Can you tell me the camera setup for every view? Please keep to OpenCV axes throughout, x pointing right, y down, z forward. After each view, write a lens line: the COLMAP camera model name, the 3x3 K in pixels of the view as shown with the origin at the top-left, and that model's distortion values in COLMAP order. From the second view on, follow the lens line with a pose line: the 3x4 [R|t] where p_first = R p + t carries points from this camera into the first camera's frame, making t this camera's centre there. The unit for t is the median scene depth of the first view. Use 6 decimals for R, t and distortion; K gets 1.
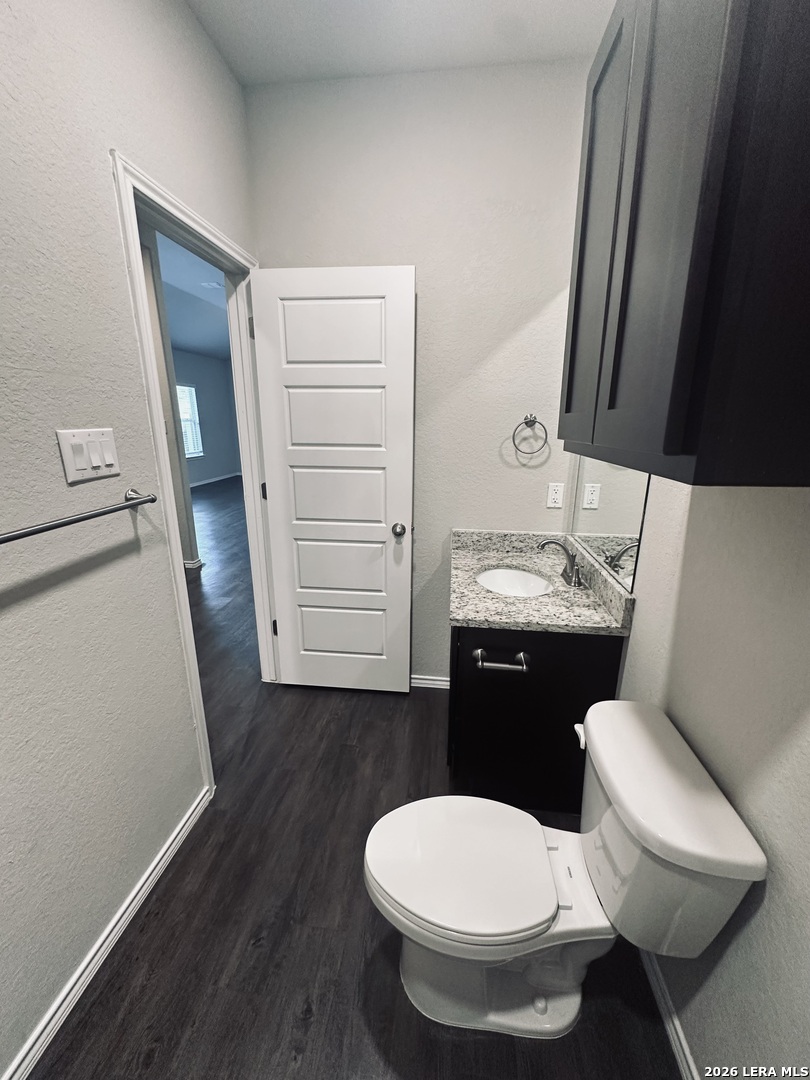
lens RADIAL K [[432.2, 0, 408.1], [0, 432.2, 542.0], [0, 0, 1]] dist [-0.001091, 0.000120]
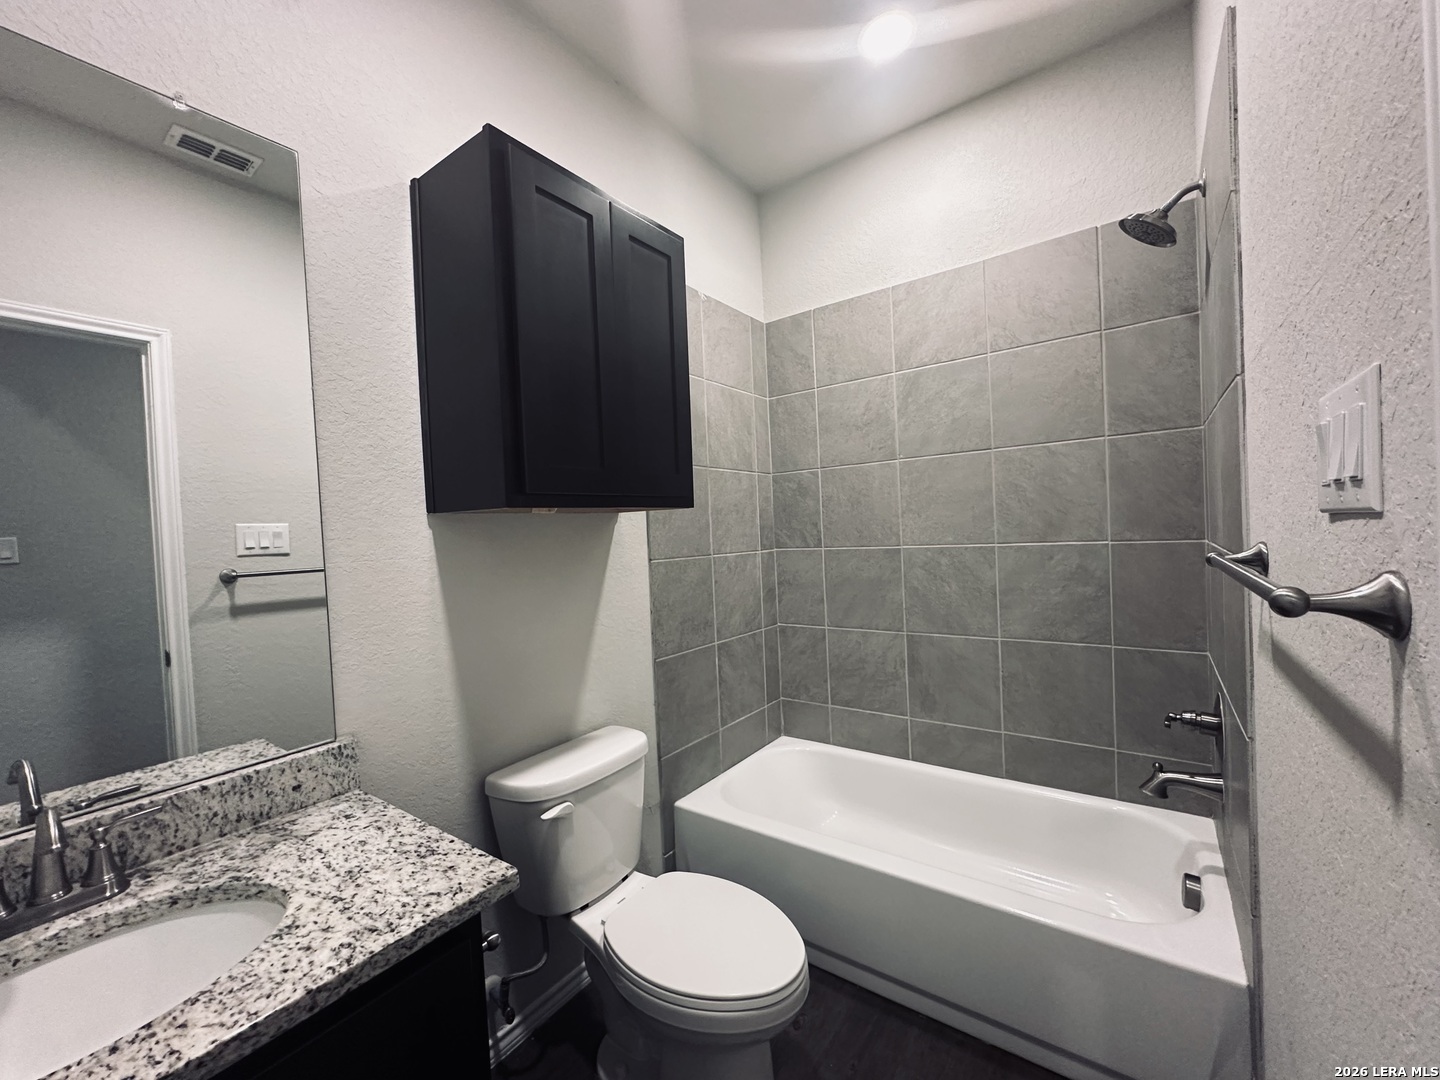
lens RADIAL K [[576.2, 0, 721.1], [0, 576.2, 541.0], [0, 0, 1]] dist [-0.001091, 0.000120]
pose [[-0.868887, 0.028136, 0.494210, -0.380043], [0.176354, 0.950470, 0.255941, -0.257445], [-0.462531, 0.309540, -0.830813, 1.245071]]
